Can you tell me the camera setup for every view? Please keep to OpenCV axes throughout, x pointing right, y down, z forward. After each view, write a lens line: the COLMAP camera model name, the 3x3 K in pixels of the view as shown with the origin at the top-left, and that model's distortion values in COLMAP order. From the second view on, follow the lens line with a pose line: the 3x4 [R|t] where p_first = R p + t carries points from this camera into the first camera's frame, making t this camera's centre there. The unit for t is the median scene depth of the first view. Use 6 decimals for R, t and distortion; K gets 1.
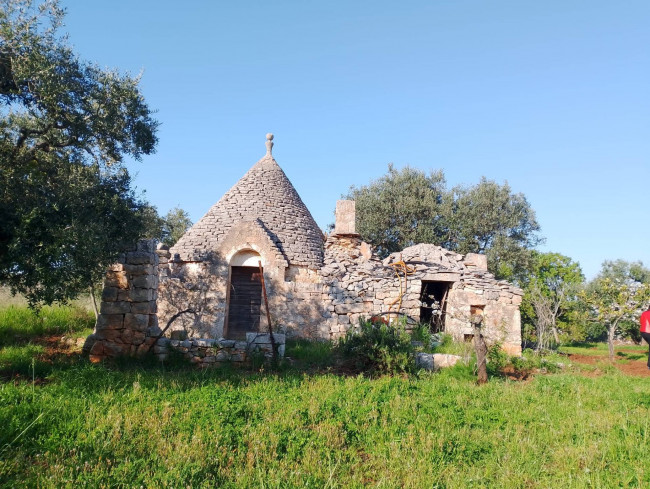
lens RADIAL K [[524.6, 0, 326.6], [0, 524.6, 241.9], [0, 0, 1]] dist [0.122835, -0.241343]
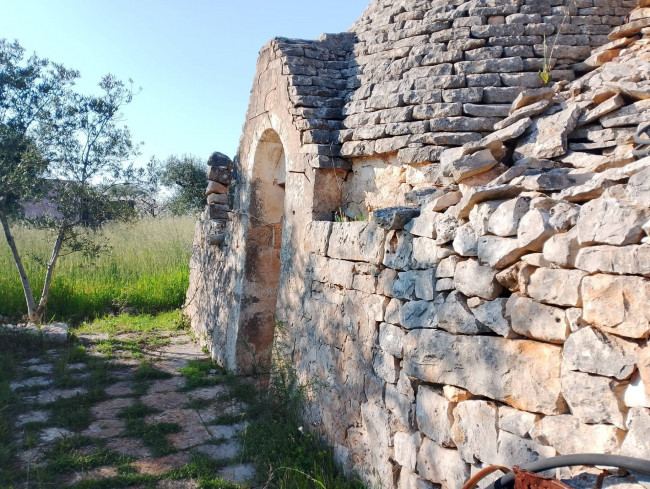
lens RADIAL K [[517.3, 0, 328.9], [0, 517.3, 243.9], [0, 0, 1]] dist [0.105148, -0.192648]
pose [[0.428733, -0.001500, -0.903430, 0.174442], [0.104730, 0.993339, 0.048052, 0.074373], [0.897340, -0.115218, 0.426034, 0.875149]]
